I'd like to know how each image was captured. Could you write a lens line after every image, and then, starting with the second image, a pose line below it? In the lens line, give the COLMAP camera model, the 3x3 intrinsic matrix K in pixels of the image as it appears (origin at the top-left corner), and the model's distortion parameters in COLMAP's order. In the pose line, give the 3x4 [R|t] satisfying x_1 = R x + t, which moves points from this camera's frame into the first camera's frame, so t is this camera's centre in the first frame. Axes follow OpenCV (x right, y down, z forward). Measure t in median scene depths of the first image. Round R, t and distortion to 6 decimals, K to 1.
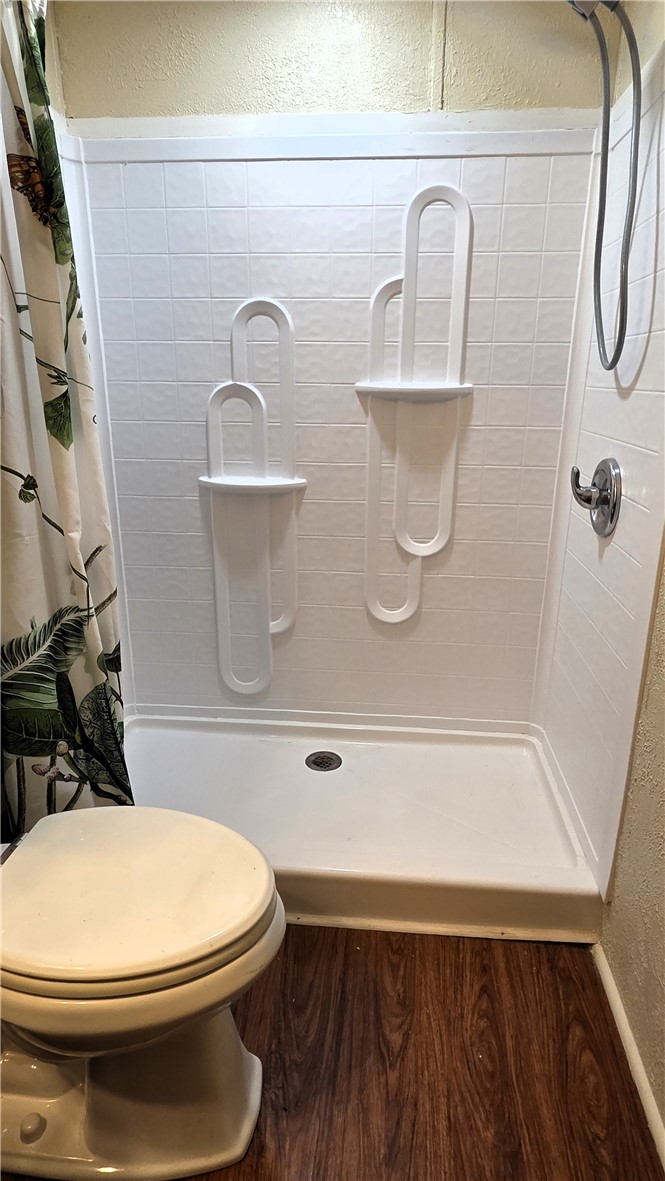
lens RADIAL K [[627.5, 0, 343.4], [0, 627.5, 586.4], [0, 0, 1]] dist [-0.018868, -0.001058]
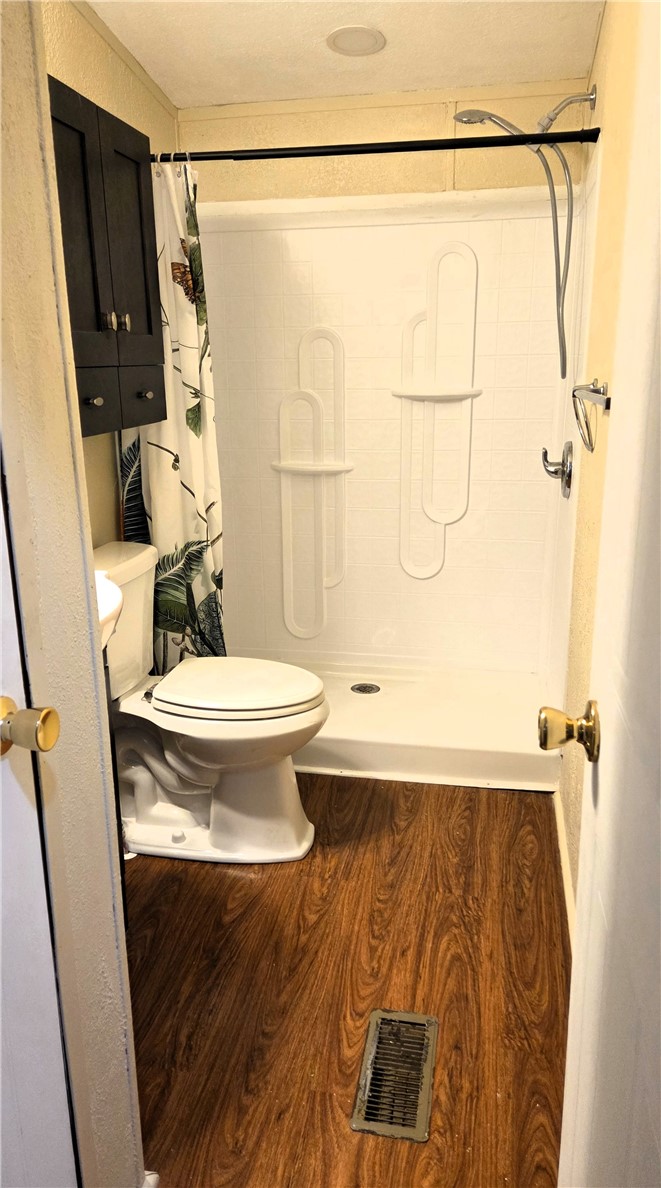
lens RADIAL K [[798.6, 0, 327.4], [0, 798.6, 595.3], [0, 0, 1]] dist [0.004204, 0.000088]
pose [[0.993461, 0.009516, -0.113778, 0.115423], [-0.013769, 0.999233, -0.036655, 0.243111], [0.113342, 0.037982, 0.992830, -0.939191]]
